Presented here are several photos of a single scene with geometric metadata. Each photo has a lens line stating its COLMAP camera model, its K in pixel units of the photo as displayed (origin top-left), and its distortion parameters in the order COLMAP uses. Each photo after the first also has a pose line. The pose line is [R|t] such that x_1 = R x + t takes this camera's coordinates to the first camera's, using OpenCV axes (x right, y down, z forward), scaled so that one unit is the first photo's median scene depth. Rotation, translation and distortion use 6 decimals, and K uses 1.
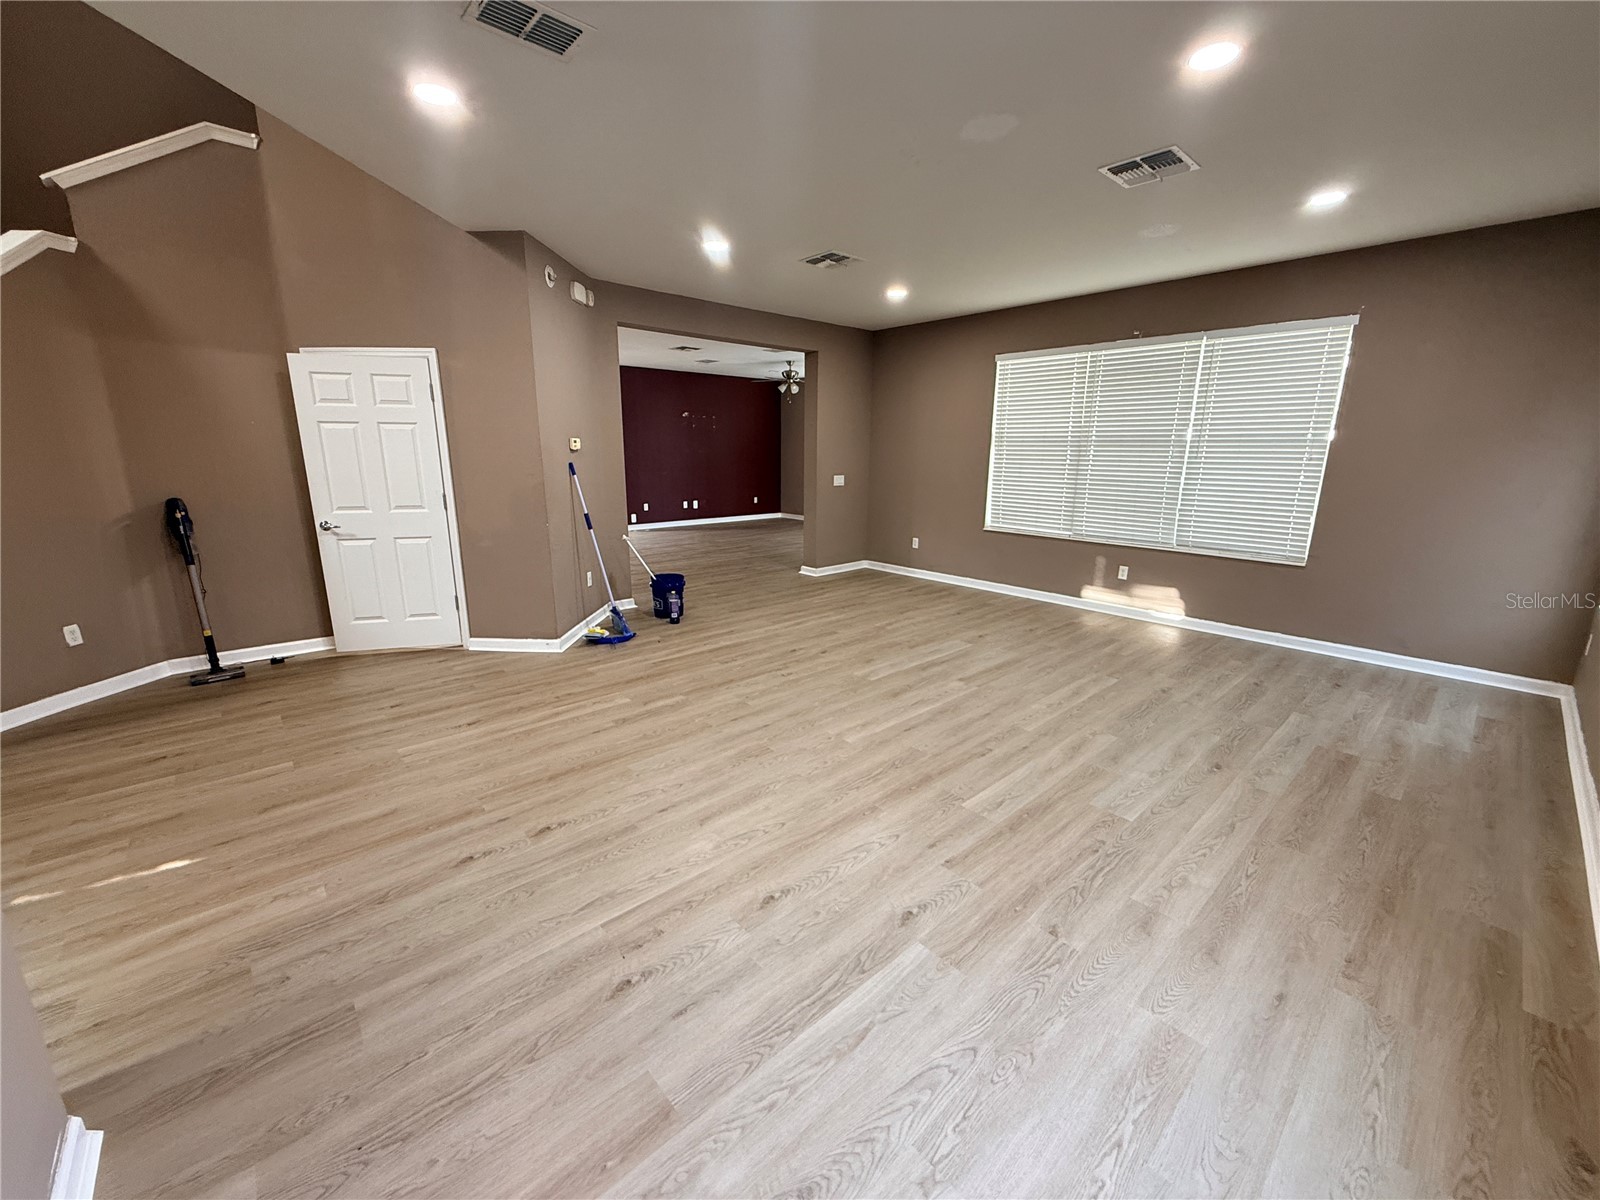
lens RADIAL K [[640.3, 0, 802.9], [0, 640.3, 600.0], [0, 0, 1]] dist [-0.001308, 0.000415]
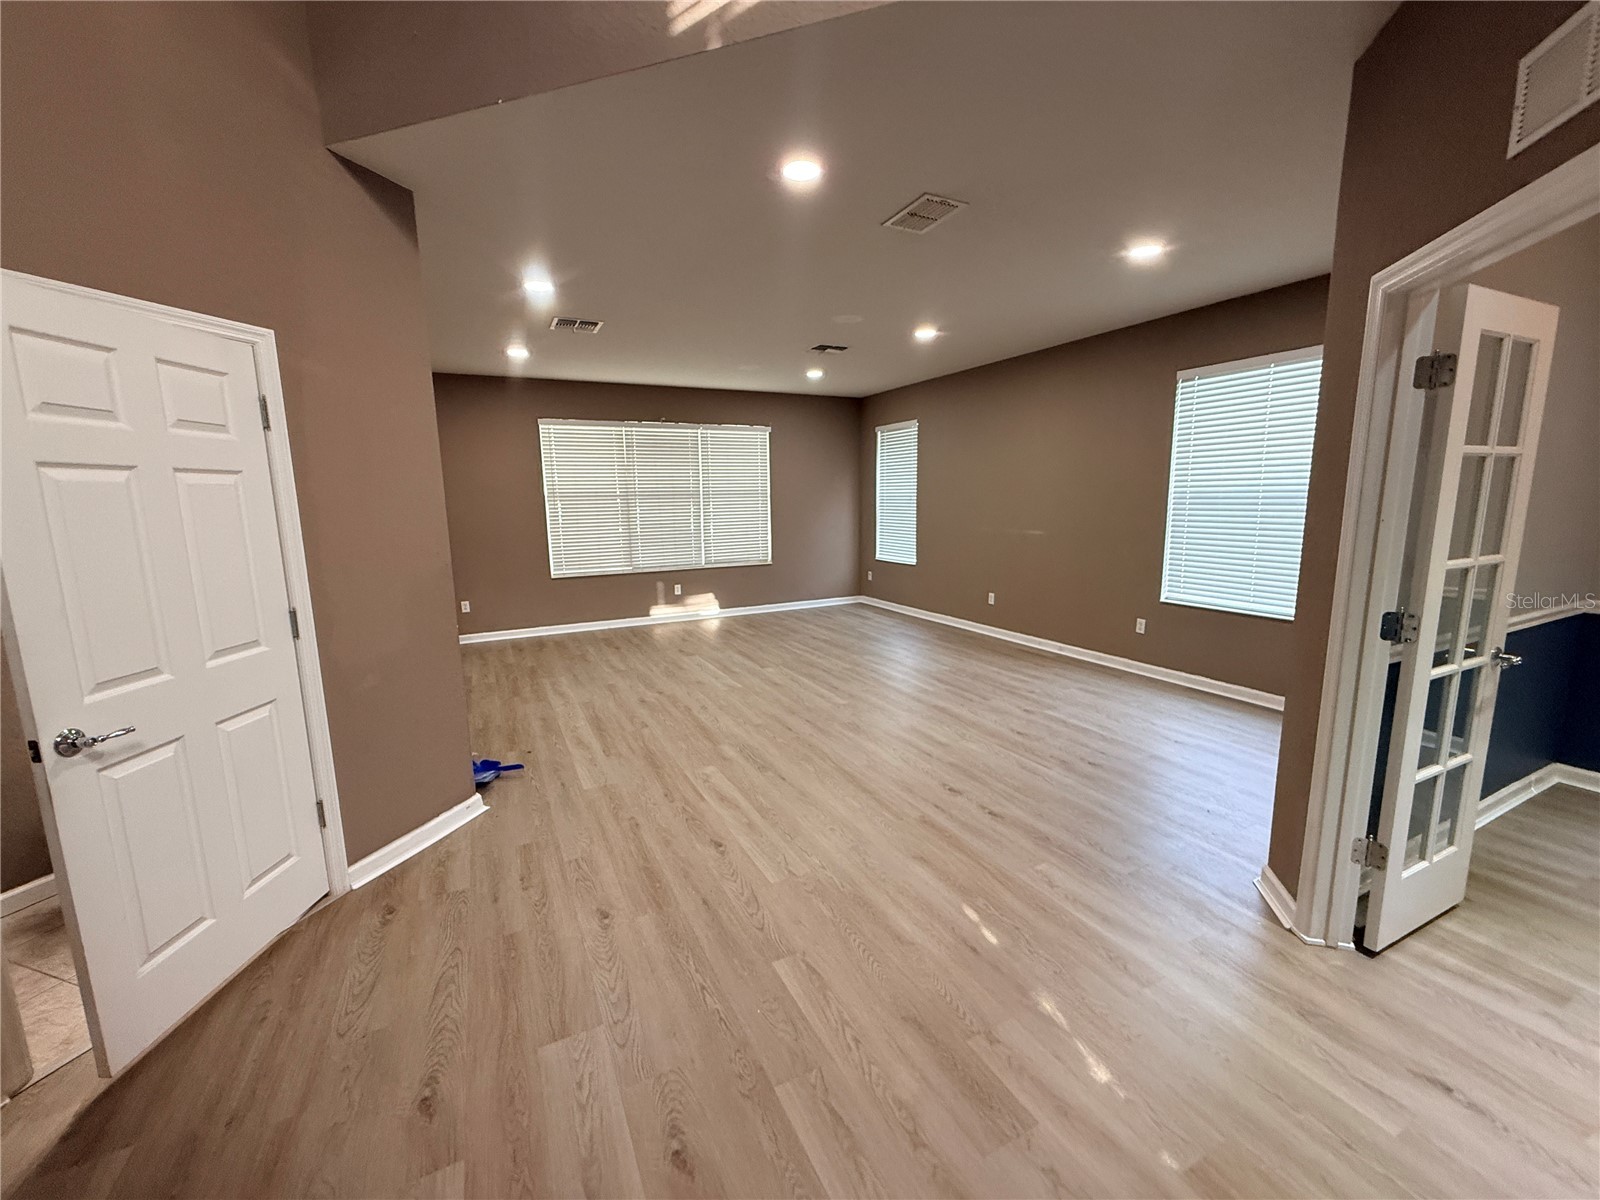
lens RADIAL K [[640.3, 0, 788.7], [0, 640.3, 606.0], [0, 0, 1]] dist [-0.001308, 0.000415]
pose [[0.263927, -0.173469, 0.948816, -0.904816], [0.243934, 0.963721, 0.108340, -0.121569], [-0.933187, 0.202855, 0.296667, 0.463038]]
